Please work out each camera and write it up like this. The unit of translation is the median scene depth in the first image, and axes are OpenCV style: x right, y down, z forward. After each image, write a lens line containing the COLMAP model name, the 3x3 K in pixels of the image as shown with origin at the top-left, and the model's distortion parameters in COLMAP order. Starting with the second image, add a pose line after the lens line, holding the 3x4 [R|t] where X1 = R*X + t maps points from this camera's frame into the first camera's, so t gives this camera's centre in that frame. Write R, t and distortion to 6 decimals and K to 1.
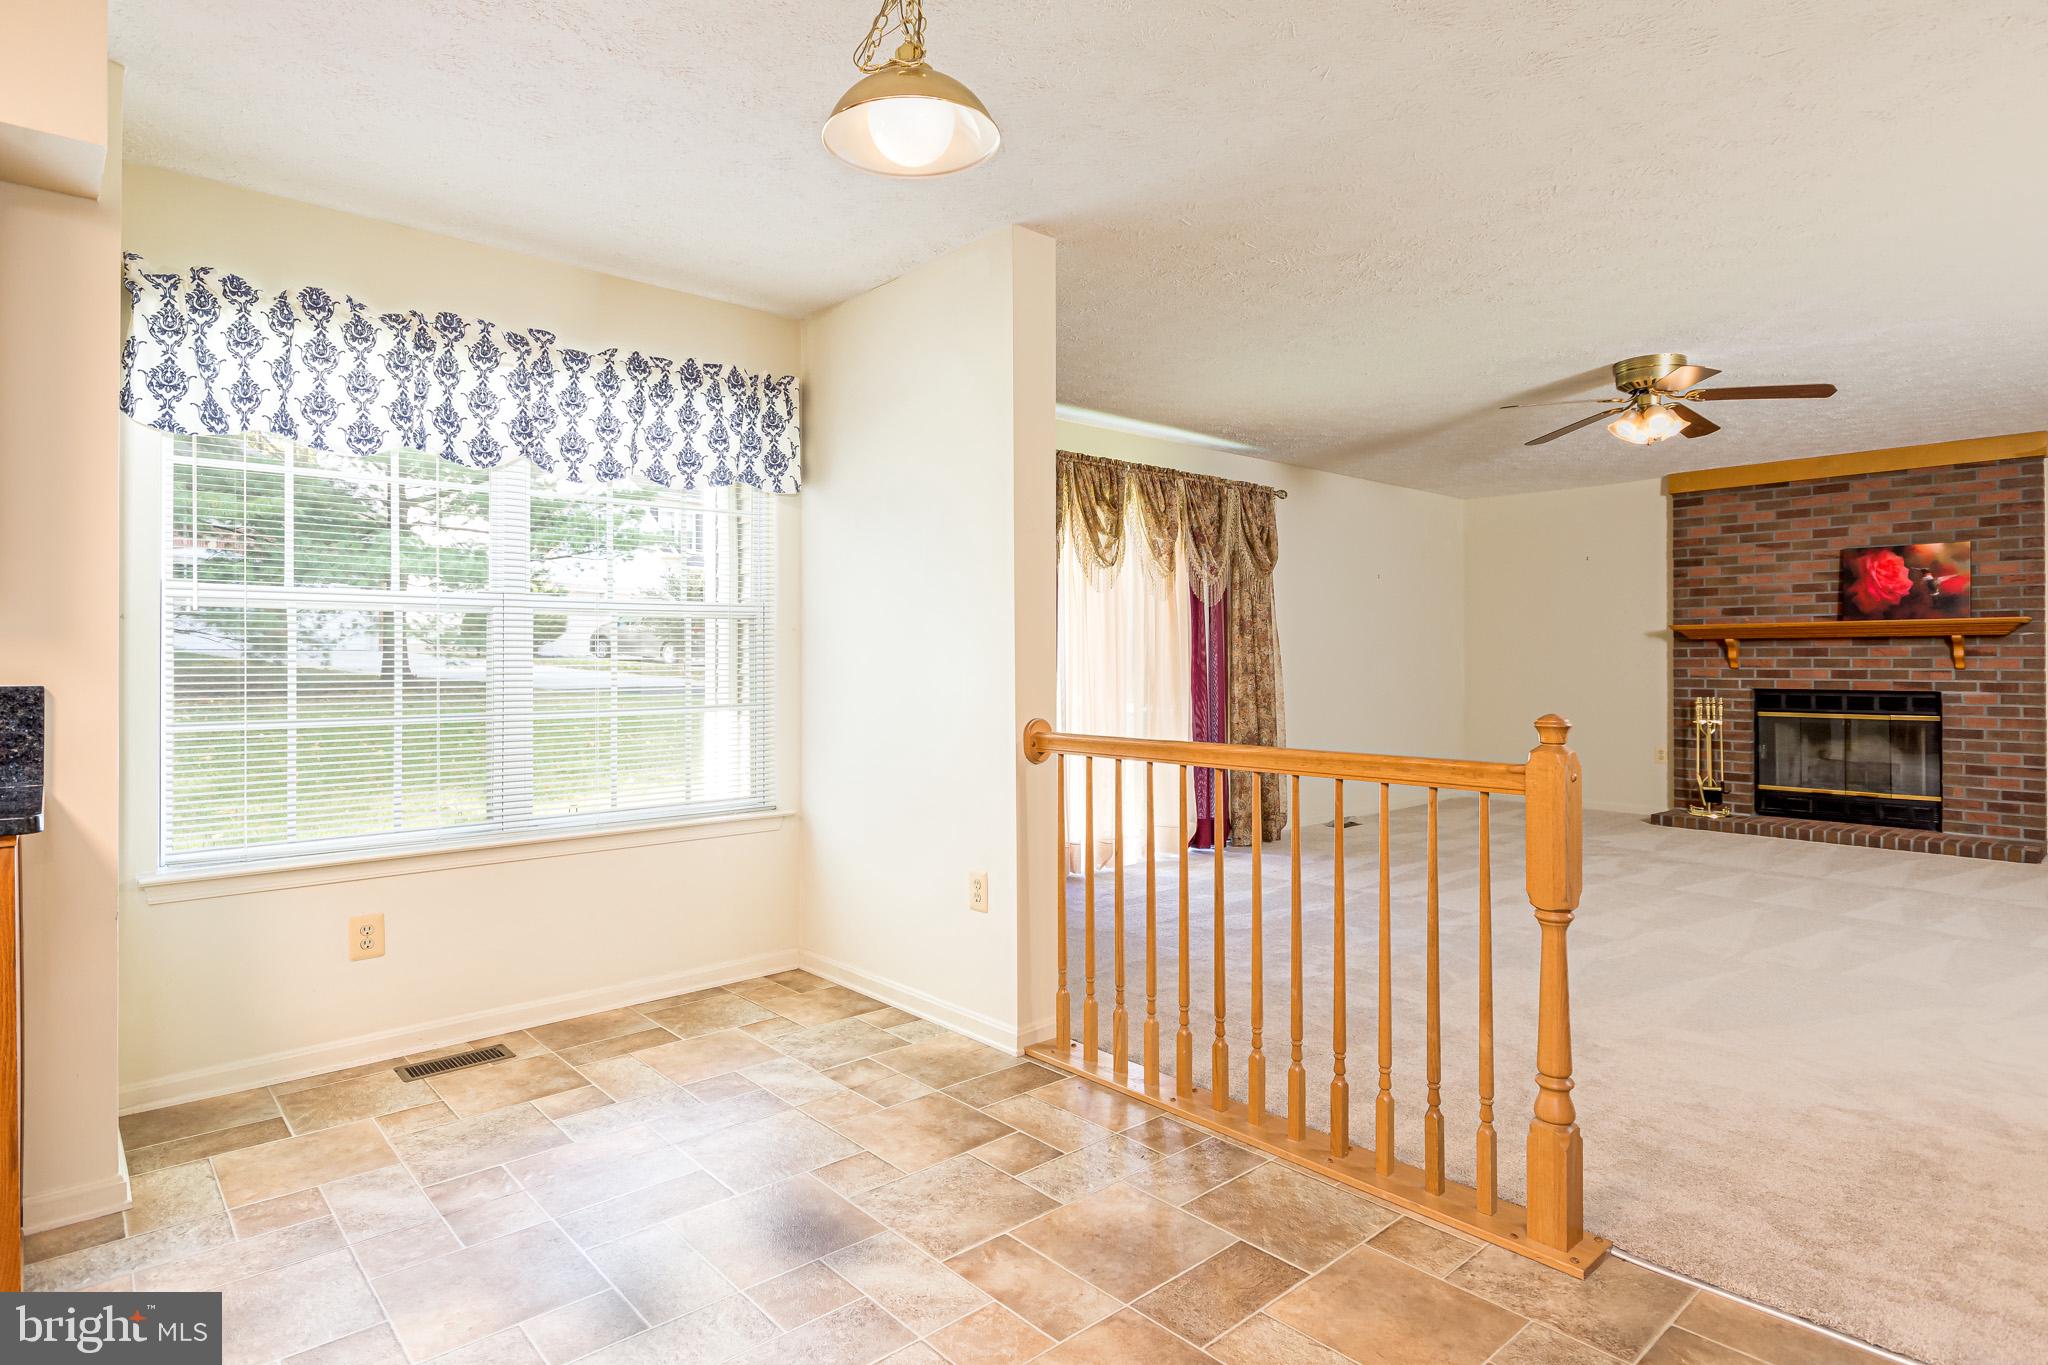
lens RADIAL K [[1098.0, 0, 999.9], [0, 1098.0, 649.8], [0, 0, 1]] dist [0.003605, -0.005929]
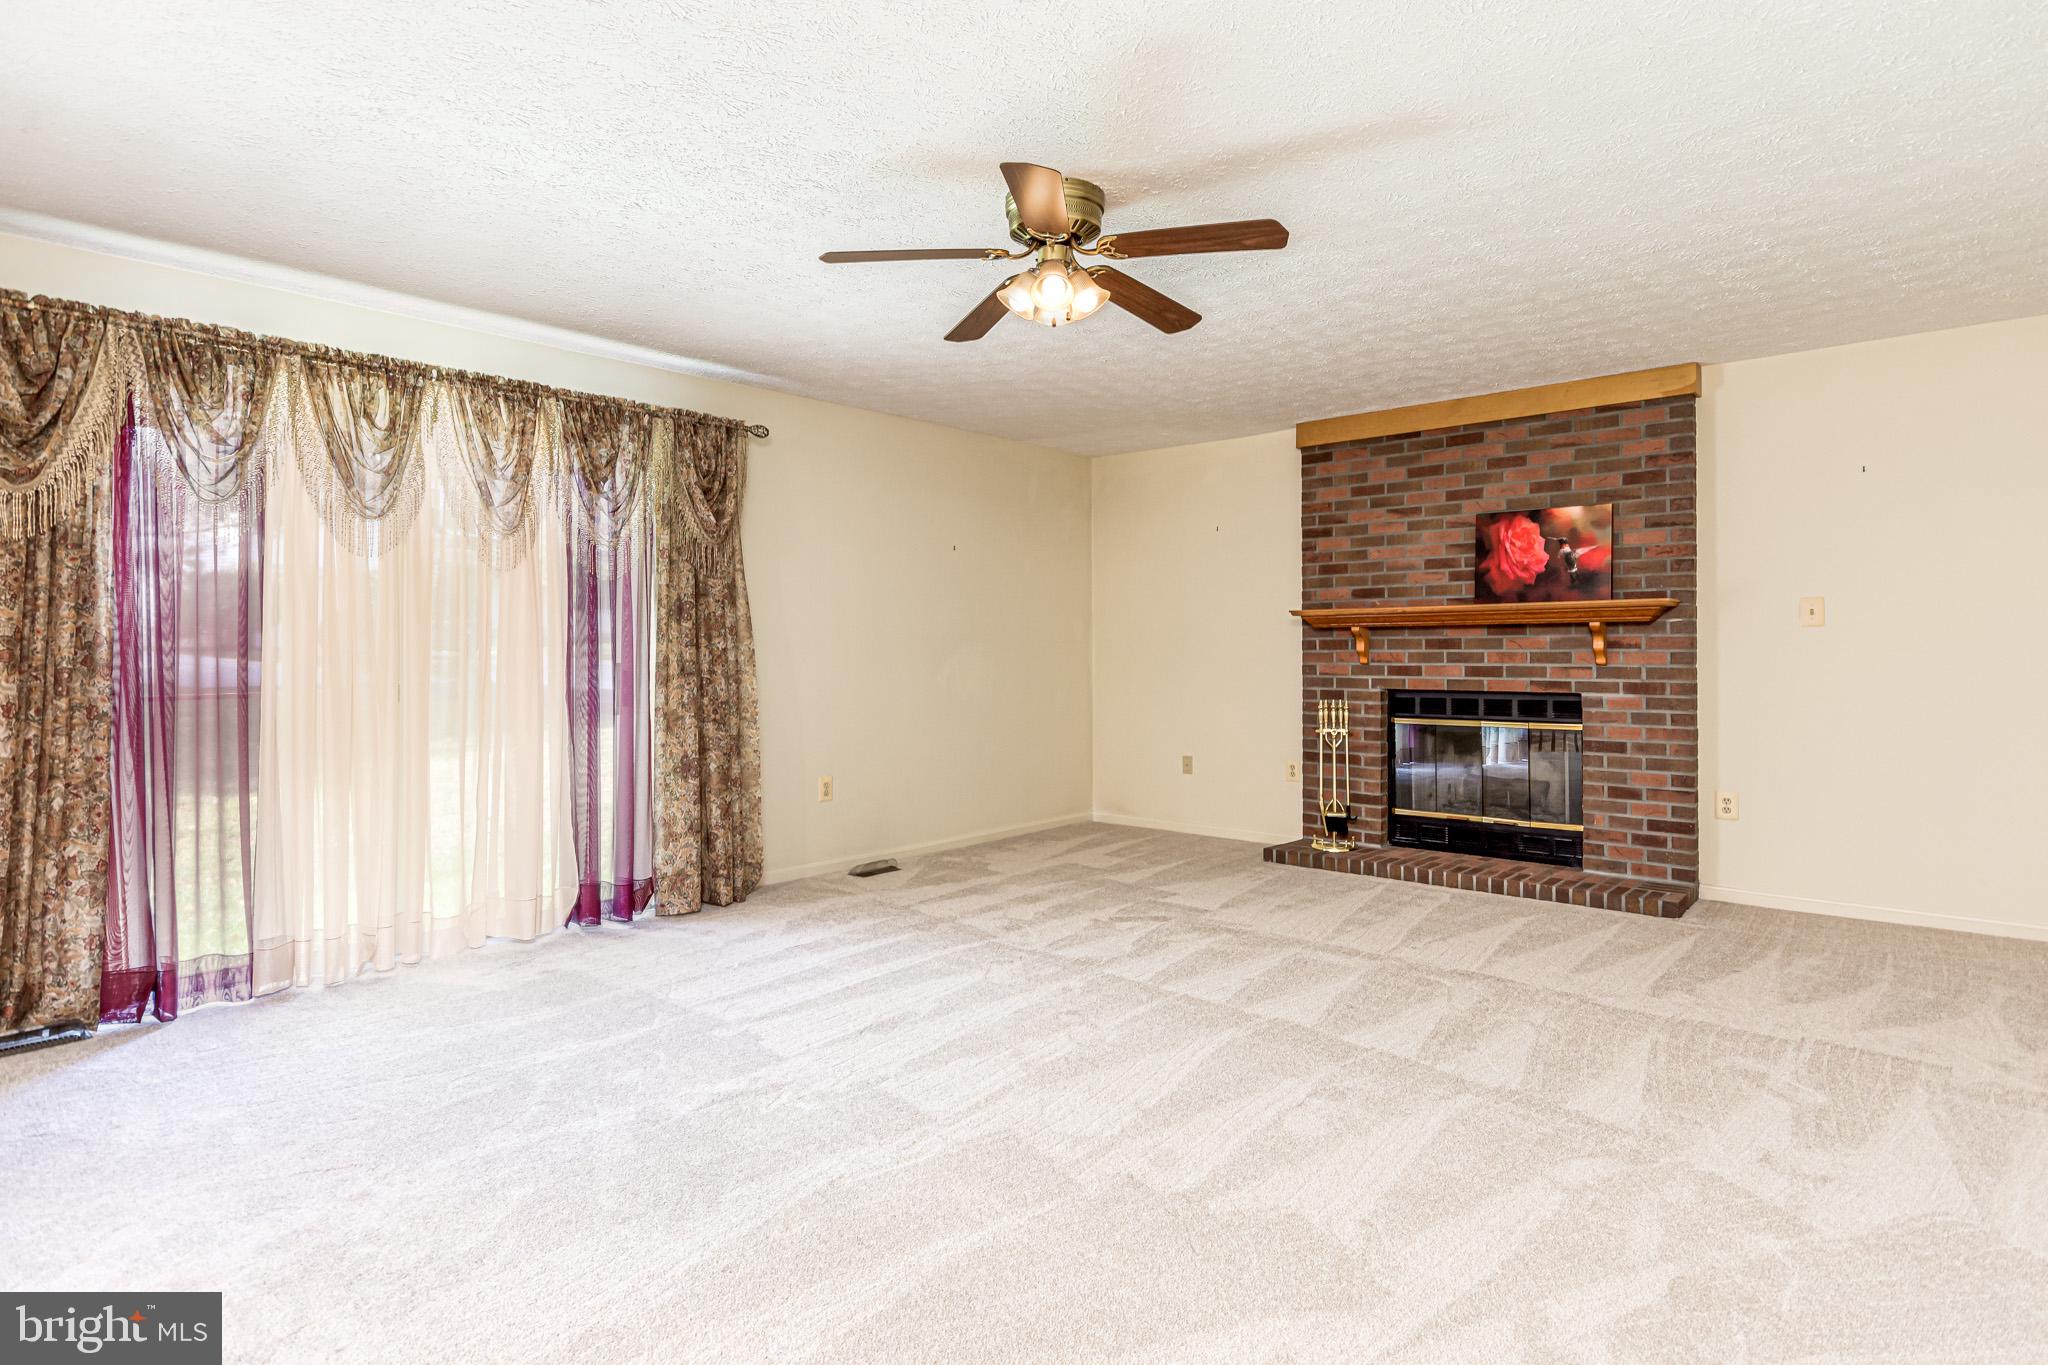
lens RADIAL K [[1098.0, 0, 986.6], [0, 1098.0, 639.1], [0, 0, 1]] dist [0.003605, -0.005929]
pose [[0.993884, -0.001243, 0.110422, 0.337840], [0.001366, 0.999999, -0.001040, -0.000872], [-0.110421, 0.001184, 0.993884, 0.254792]]
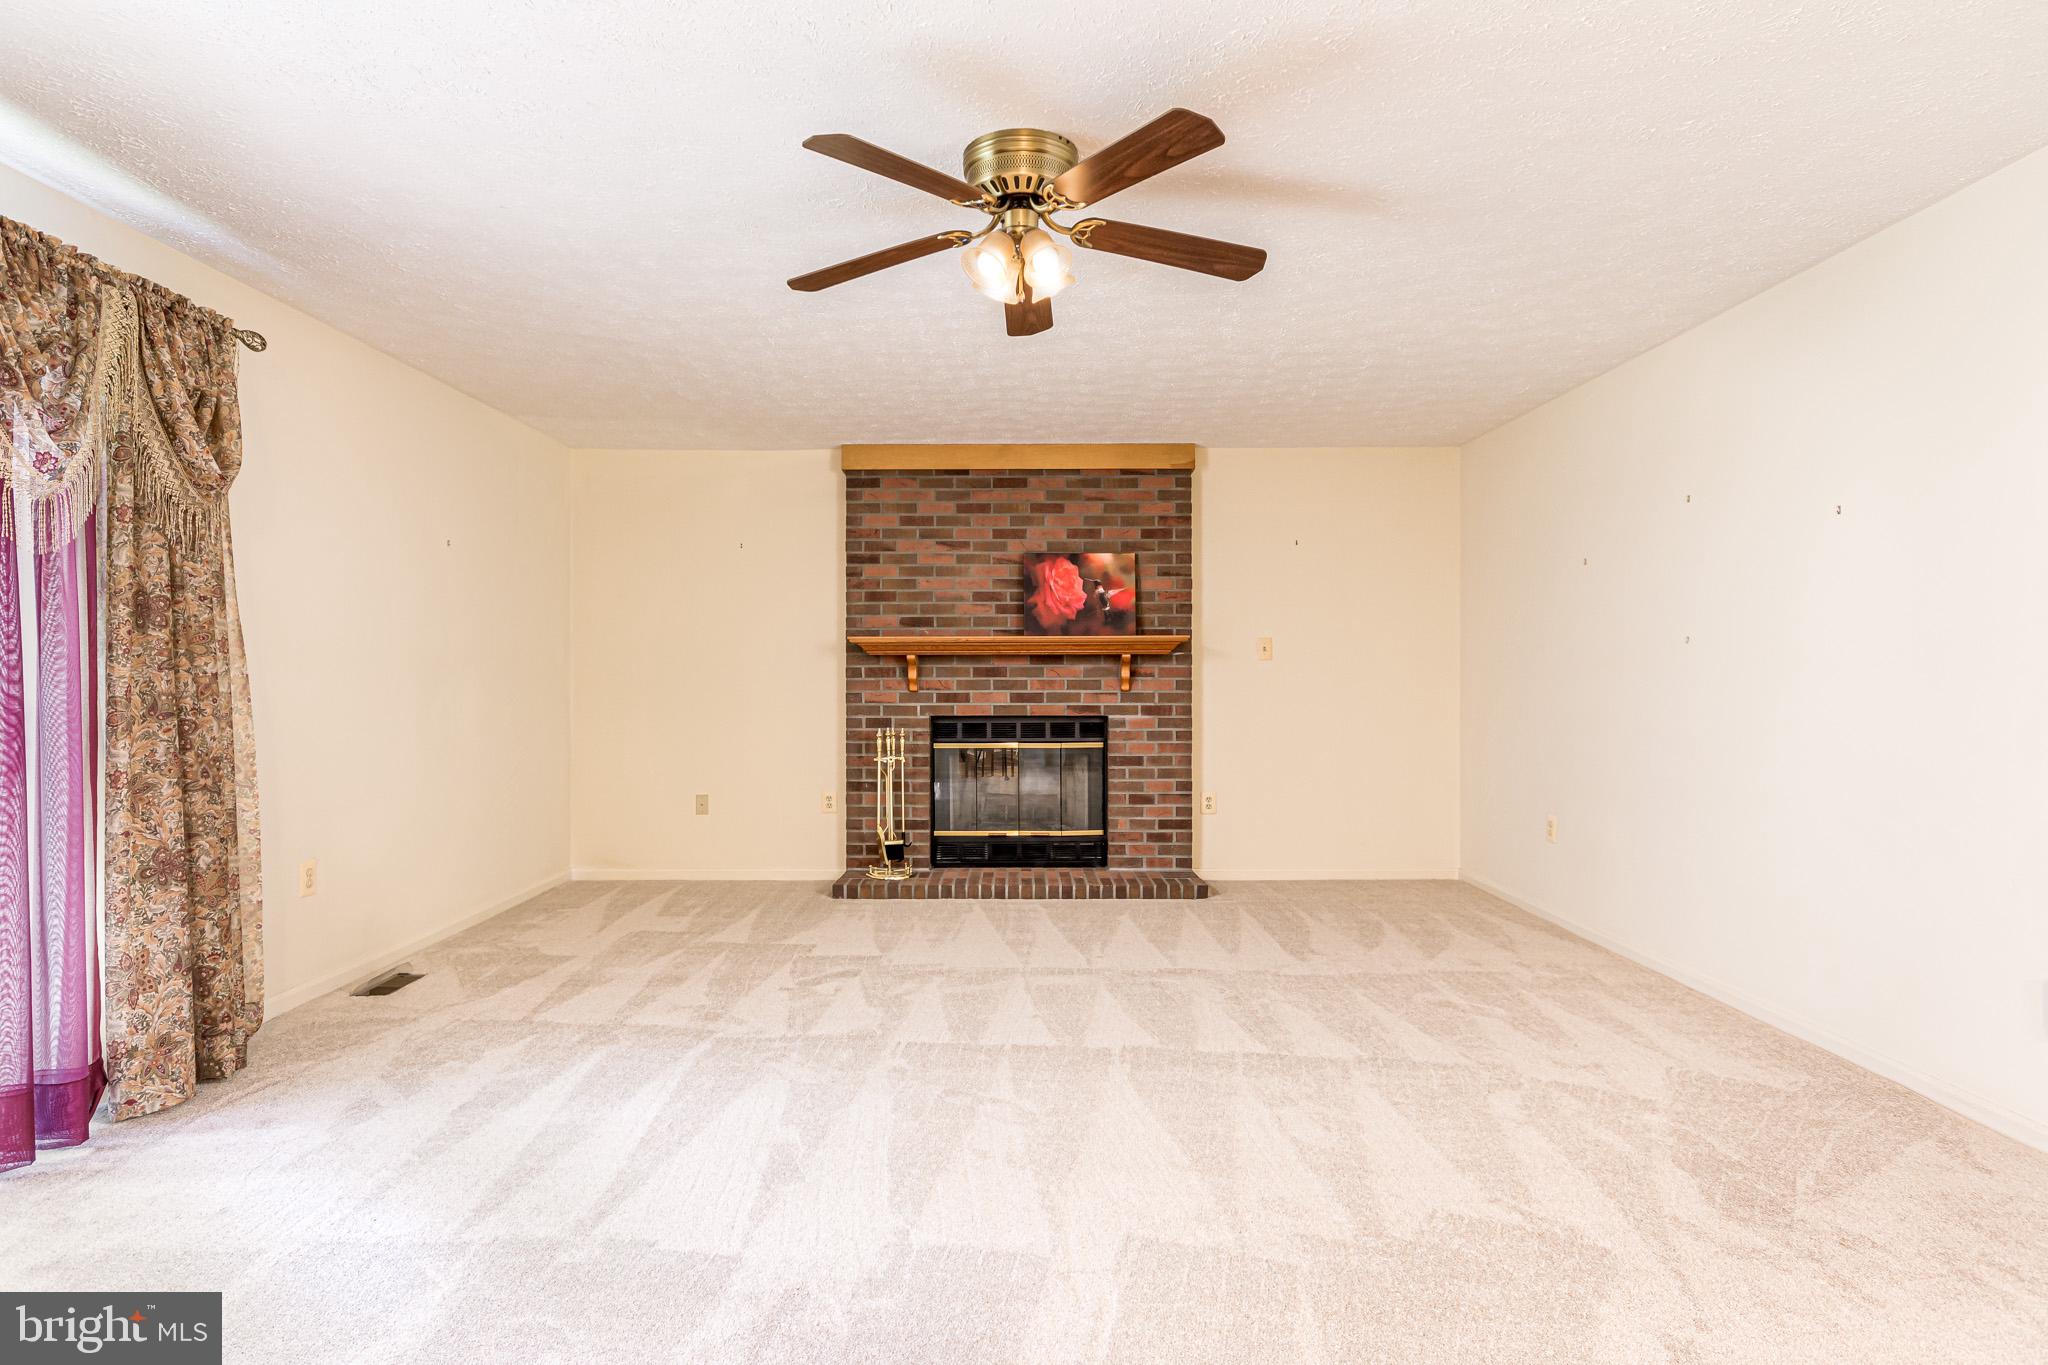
lens RADIAL K [[1098.0, 0, 1025.4], [0, 1098.0, 674.4], [0, 0, 1]] dist [0.003605, -0.005929]
pose [[0.662295, 0.001744, 0.749241, 0.123962], [-0.006176, 0.999976, 0.003132, 0.001221], [-0.749218, -0.006701, 0.662290, 0.438897]]
